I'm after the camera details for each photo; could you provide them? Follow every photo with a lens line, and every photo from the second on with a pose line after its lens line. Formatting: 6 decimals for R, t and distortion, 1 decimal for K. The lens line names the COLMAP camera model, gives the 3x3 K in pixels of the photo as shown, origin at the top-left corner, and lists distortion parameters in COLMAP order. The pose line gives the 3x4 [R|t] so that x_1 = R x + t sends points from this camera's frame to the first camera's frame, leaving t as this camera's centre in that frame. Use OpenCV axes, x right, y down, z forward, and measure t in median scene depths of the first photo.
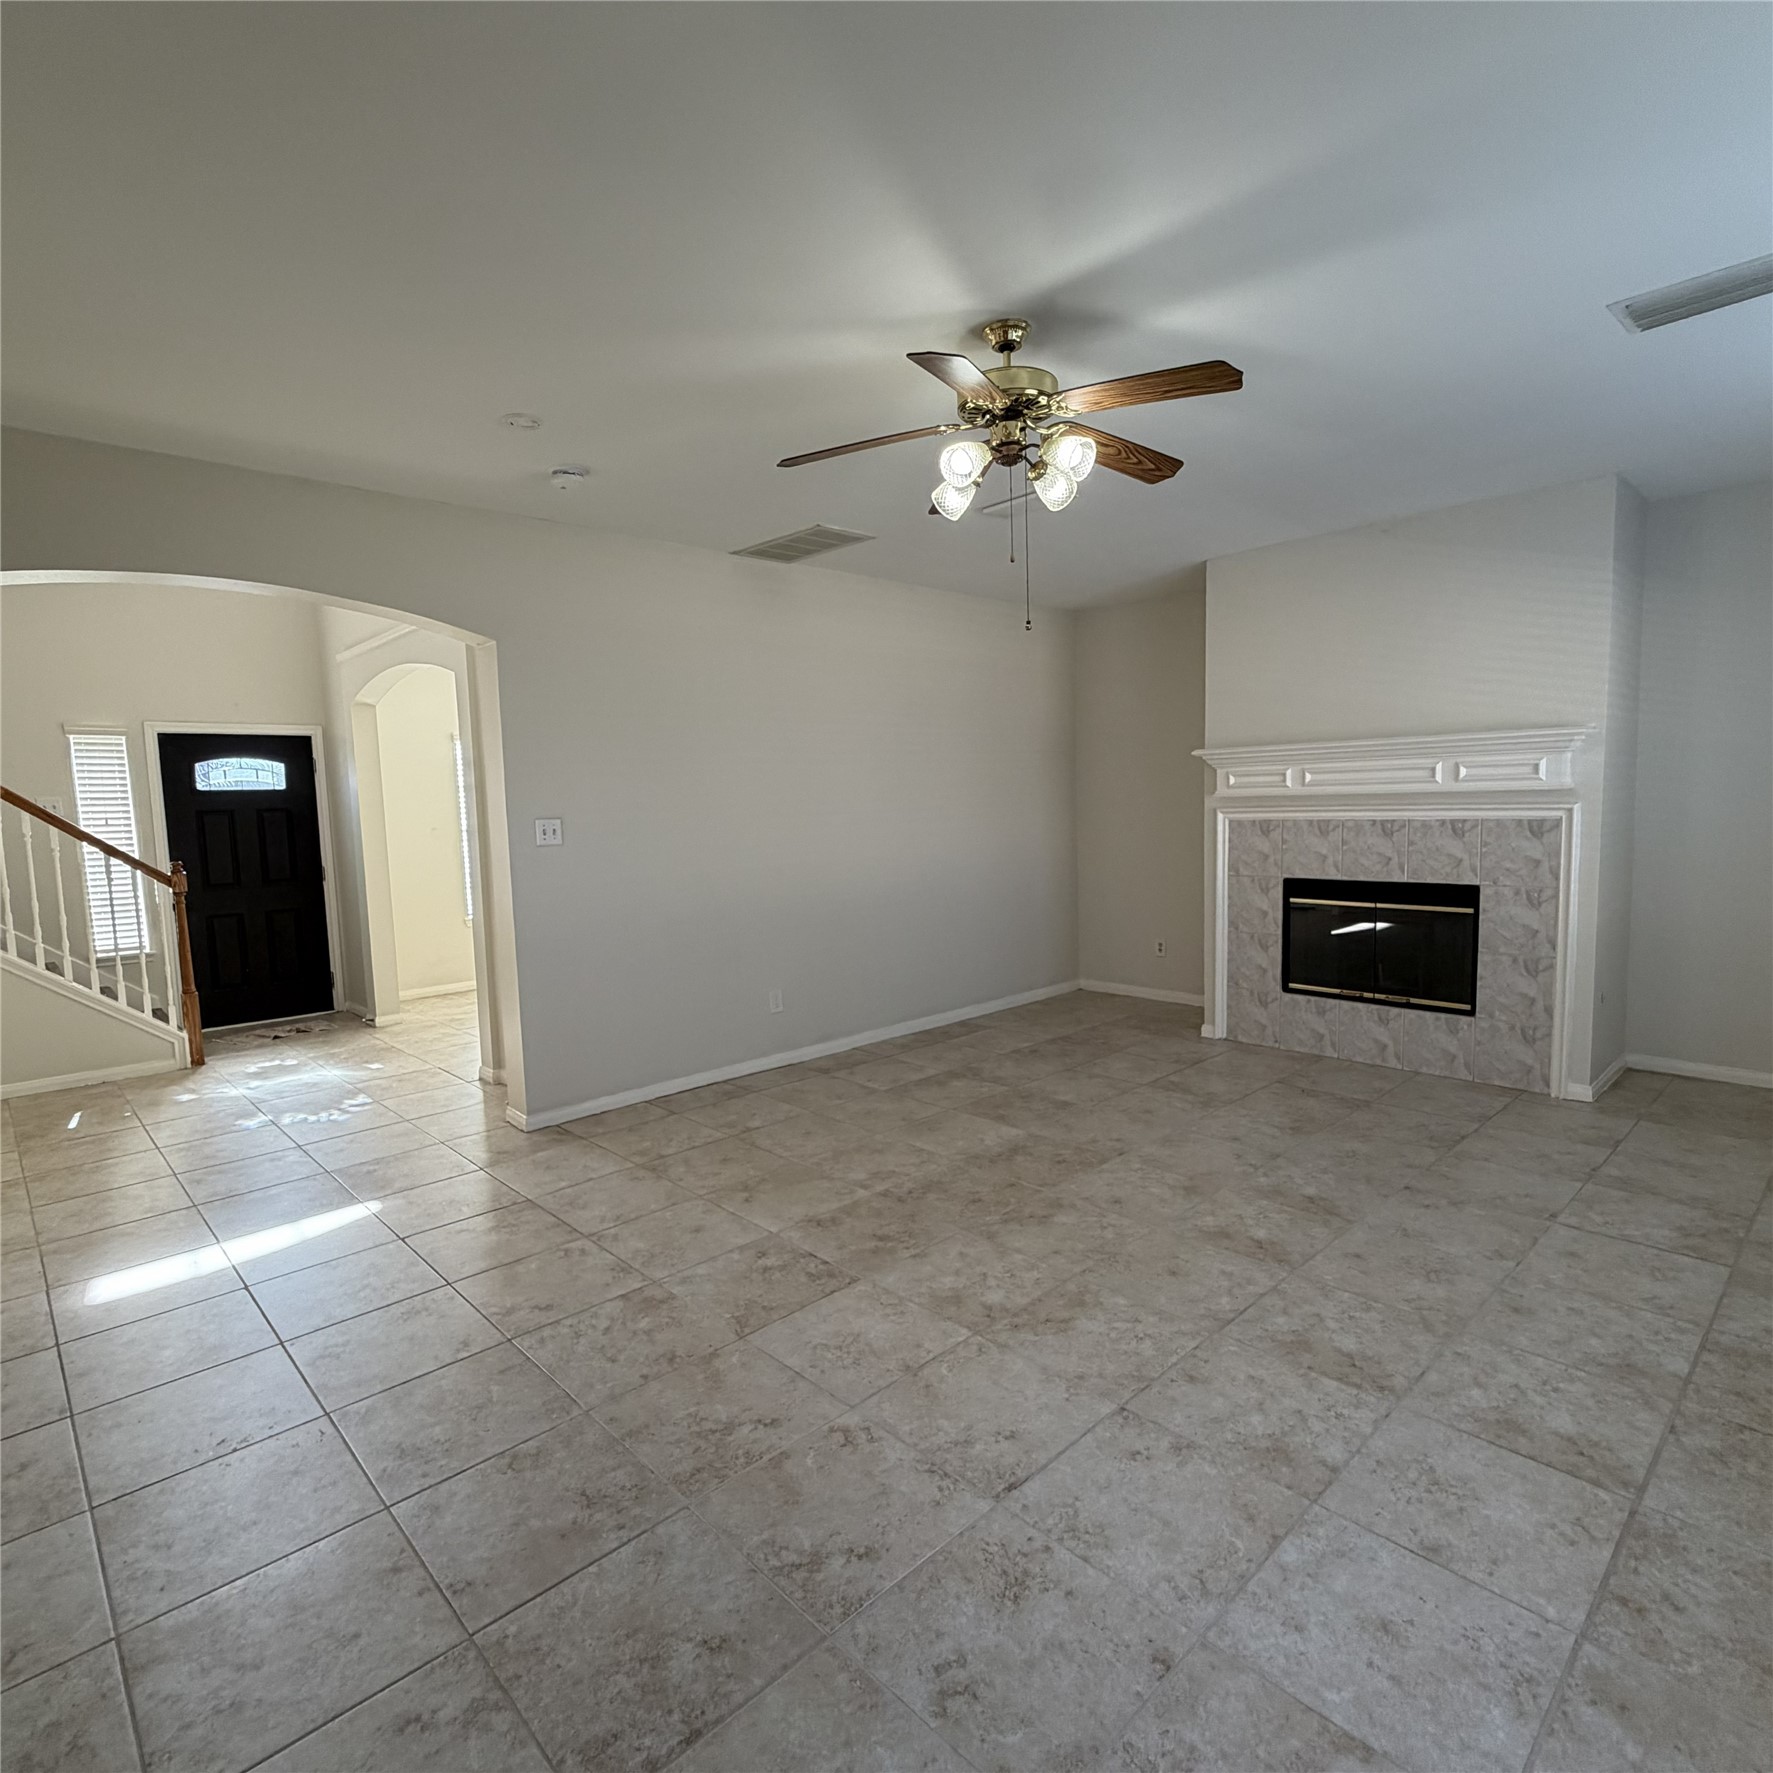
lens RADIAL K [[989.2, 0, 881.5], [0, 989.2, 886.8], [0, 0, 1]] dist [0.000577, 0.000437]
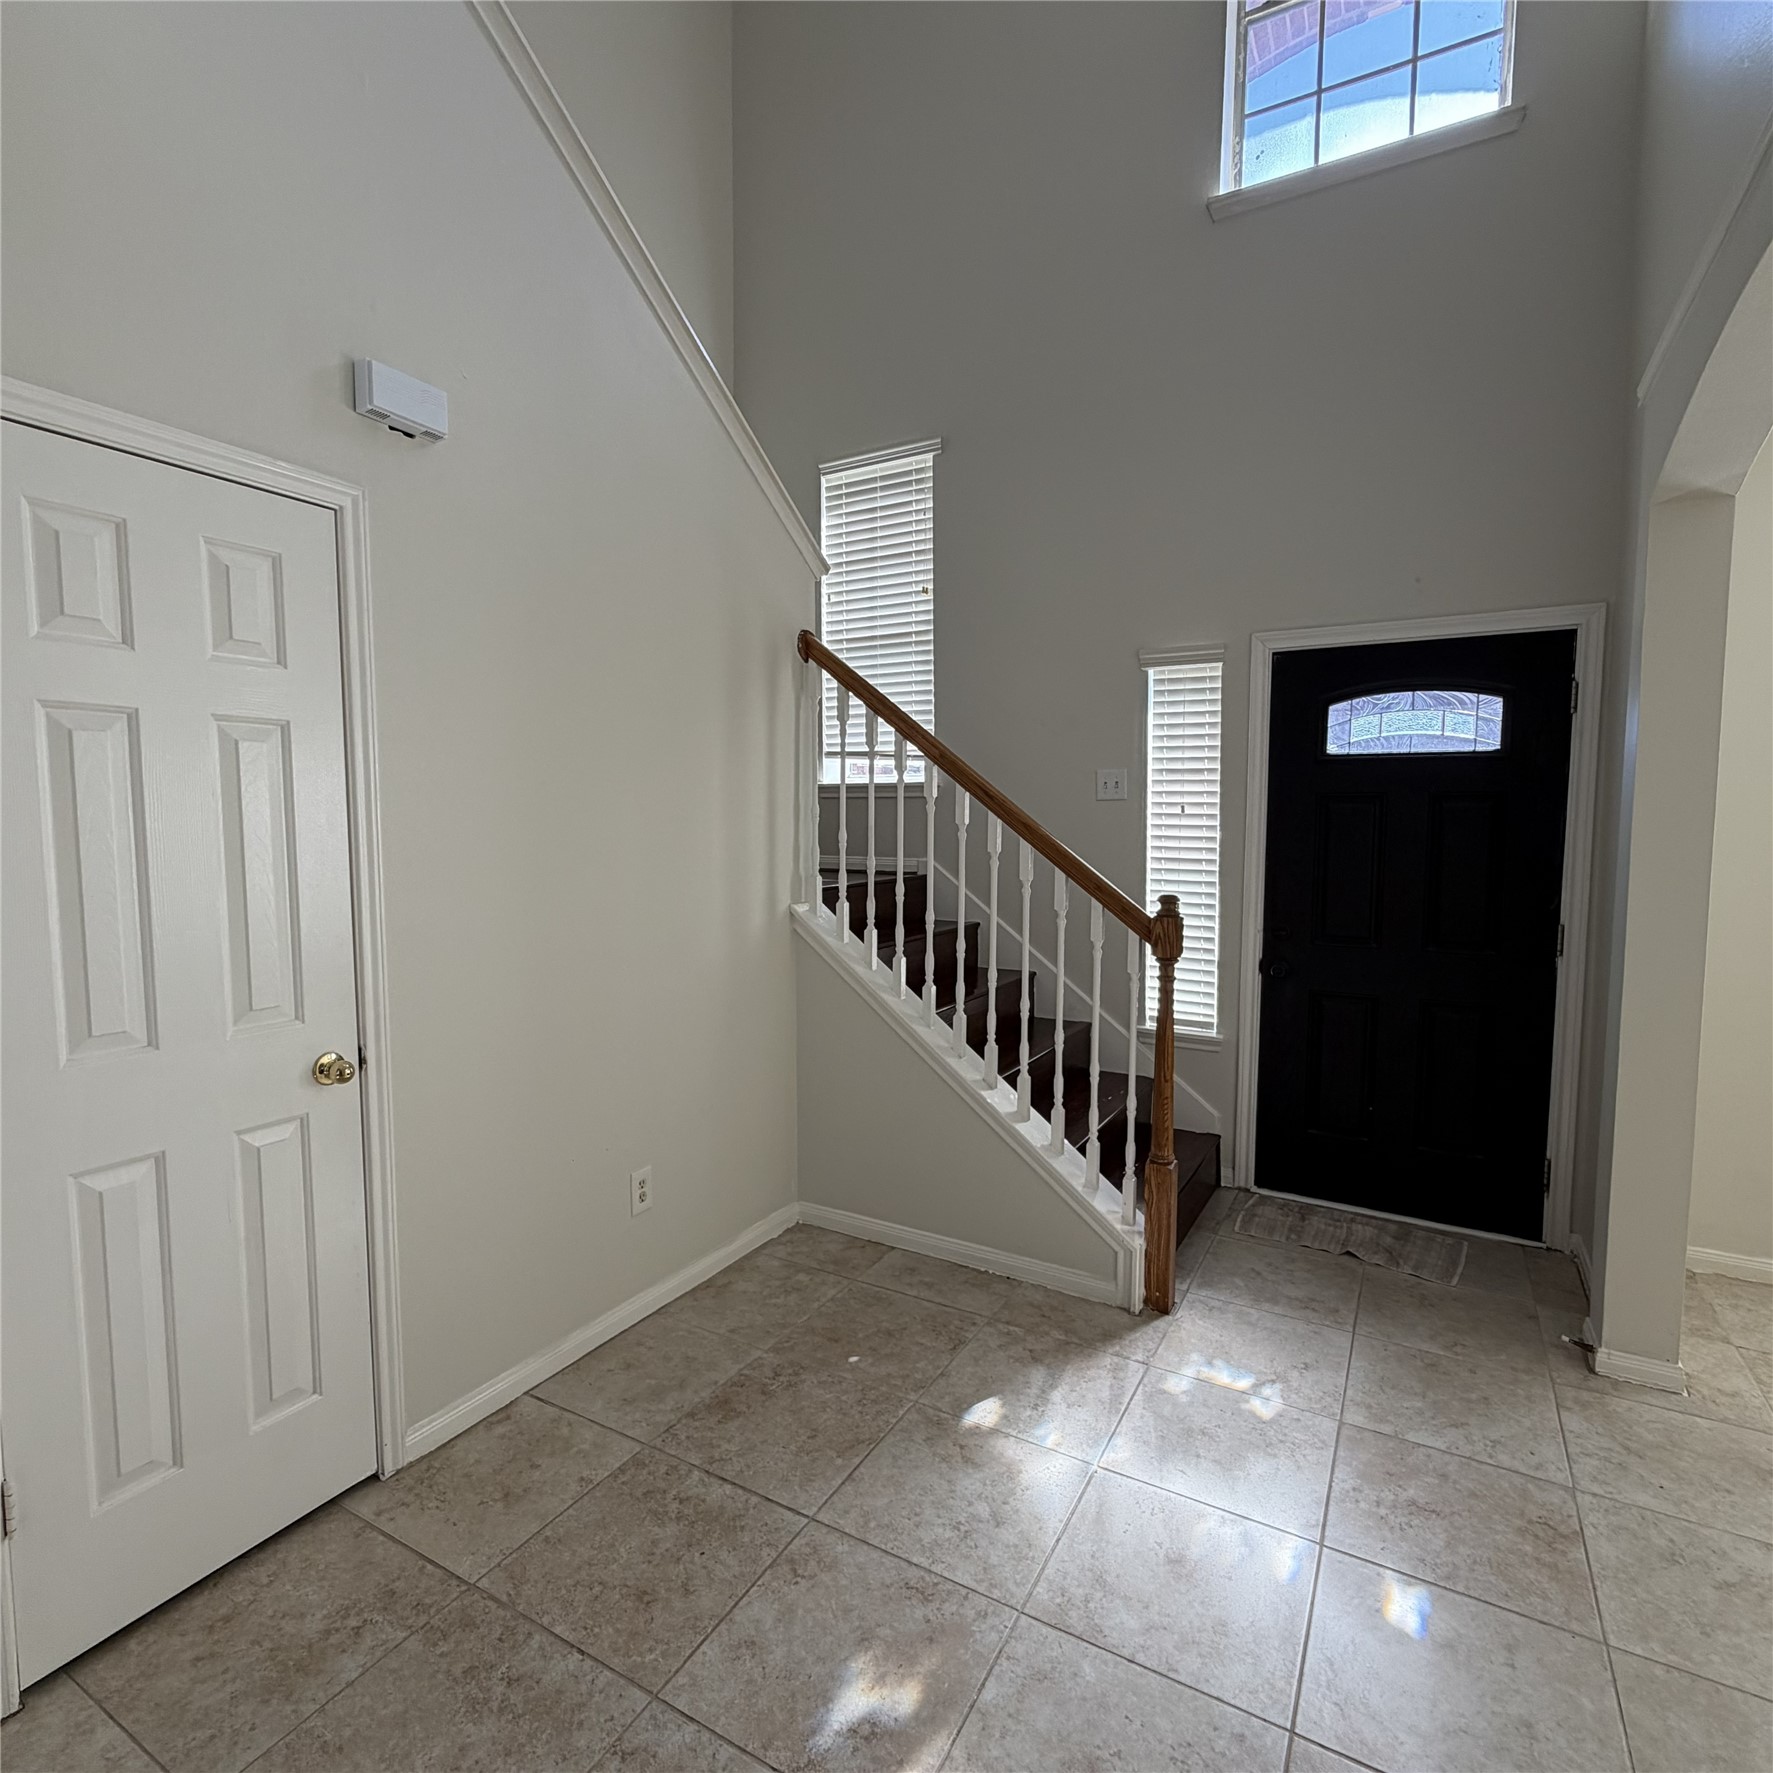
lens RADIAL K [[967.3, 0, 875.4], [0, 967.3, 889.1], [0, 0, 1]] dist [0.001445, -0.000554]
pose [[0.288460, 0.106924, -0.951503, -0.380546], [-0.097608, 0.991852, 0.081867, -0.066817], [0.952504, 0.069259, 0.296546, 0.908806]]
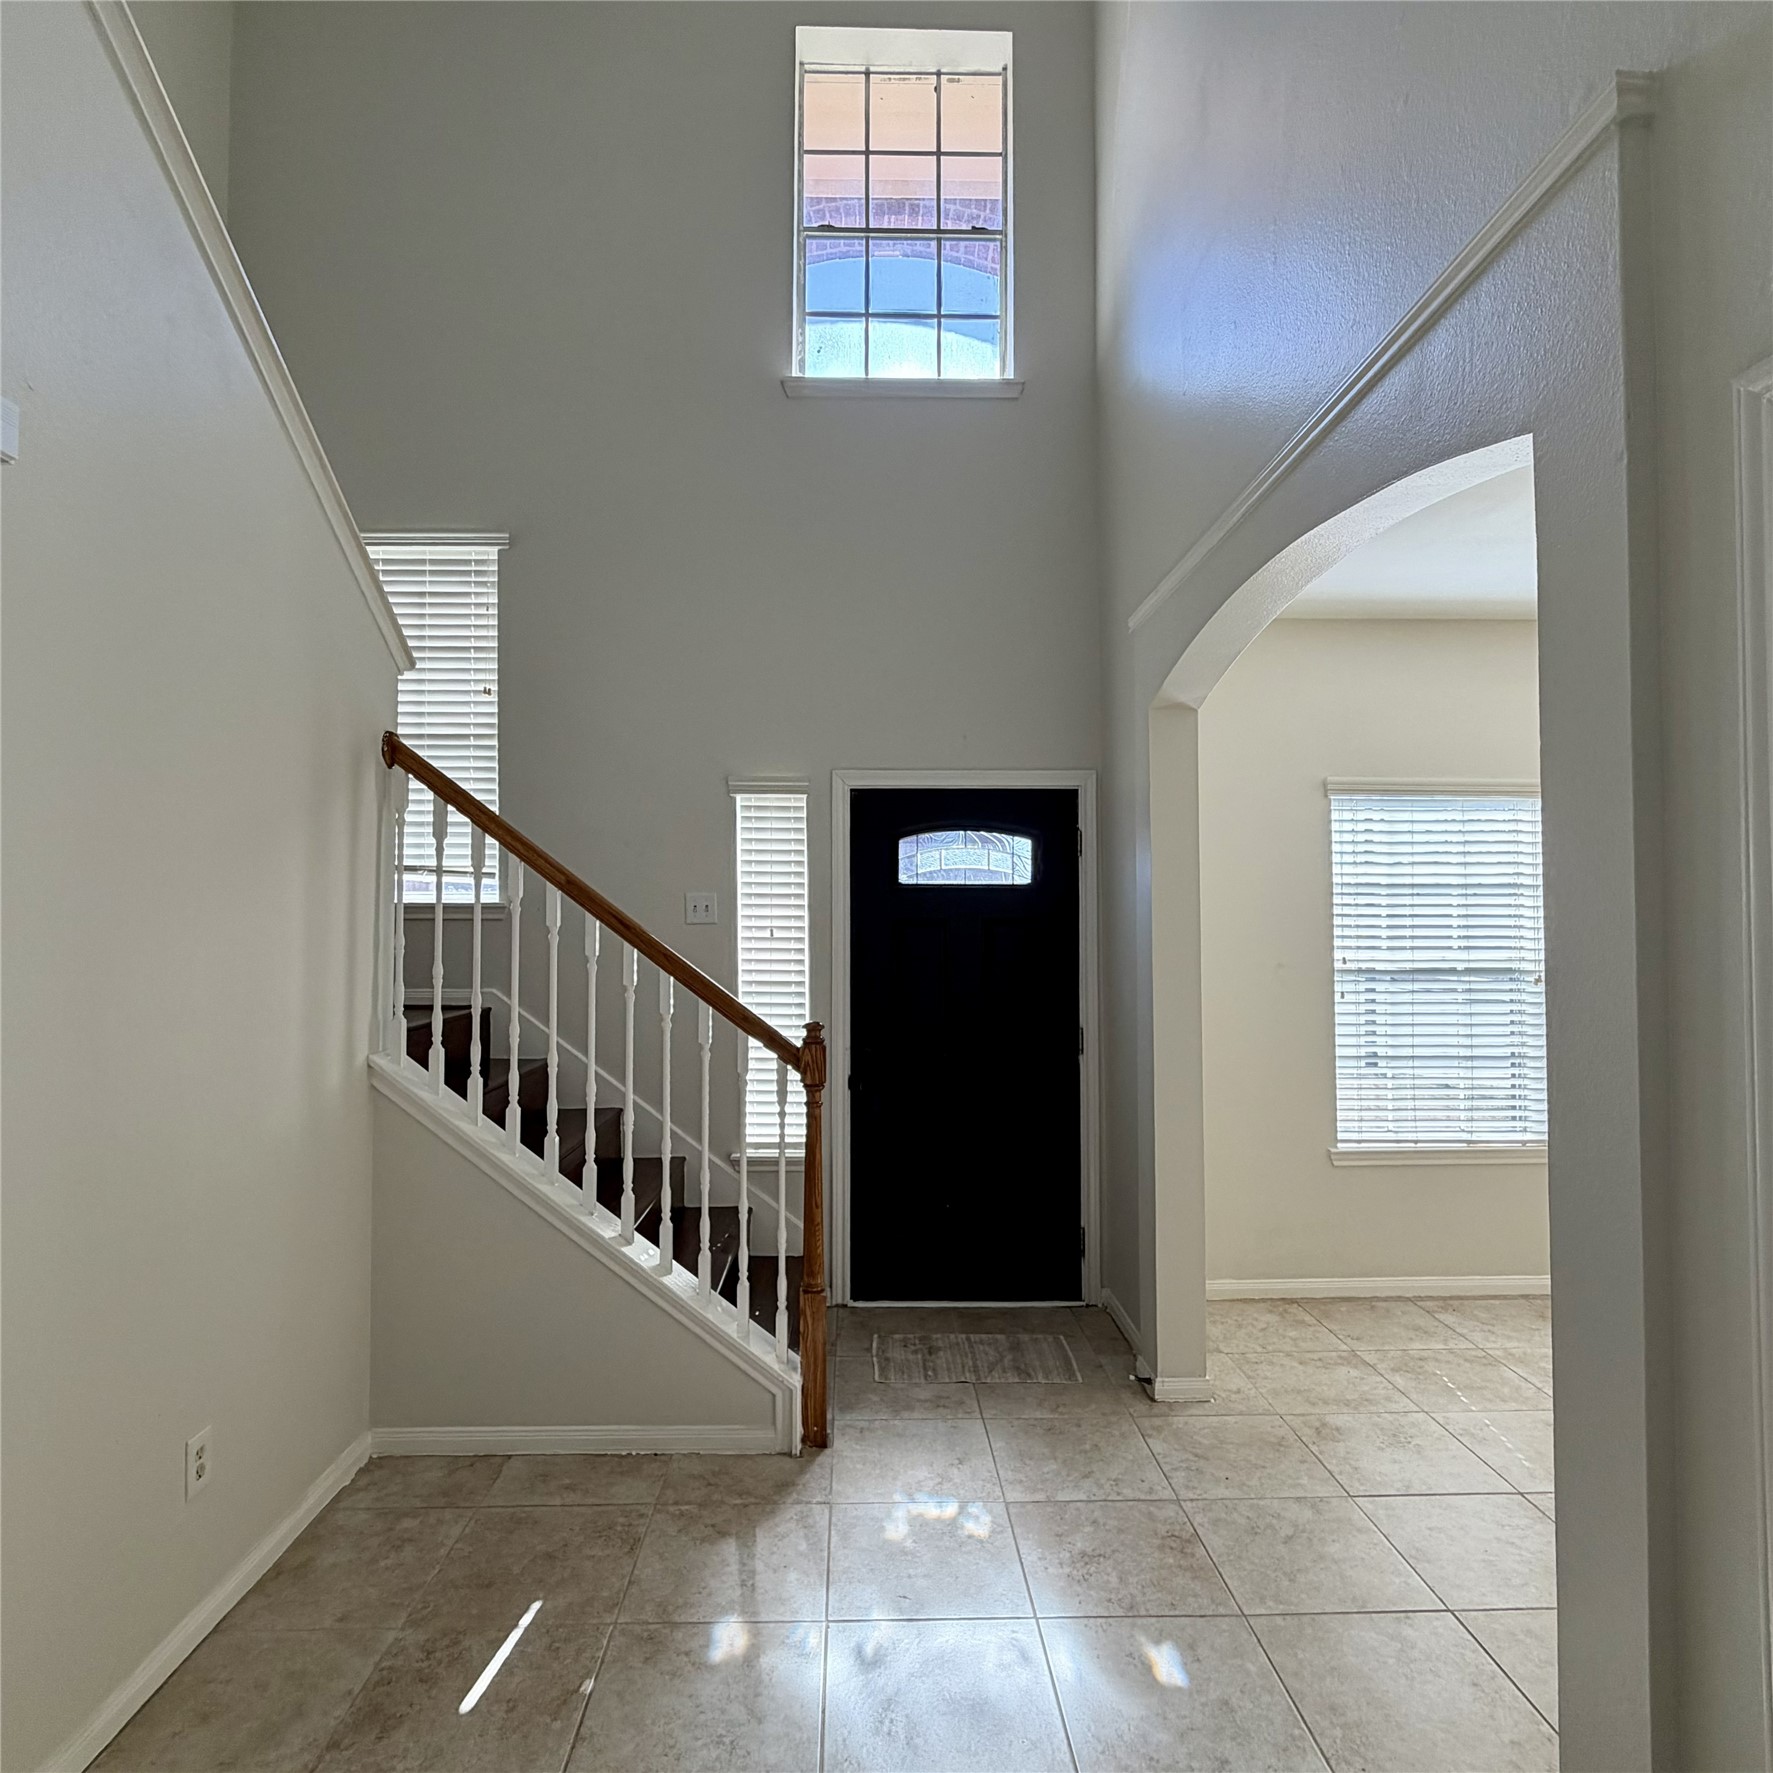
lens RADIAL K [[1041.4, 0, 882.0], [0, 1041.4, 889.3], [0, 0, 1]] dist [0.001406, -0.000043]
pose [[0.747900, 0.011398, -0.663713, -0.424637], [-0.083074, 0.993599, -0.076547, -0.068572], [0.658592, 0.112386, 0.744060, 0.783443]]
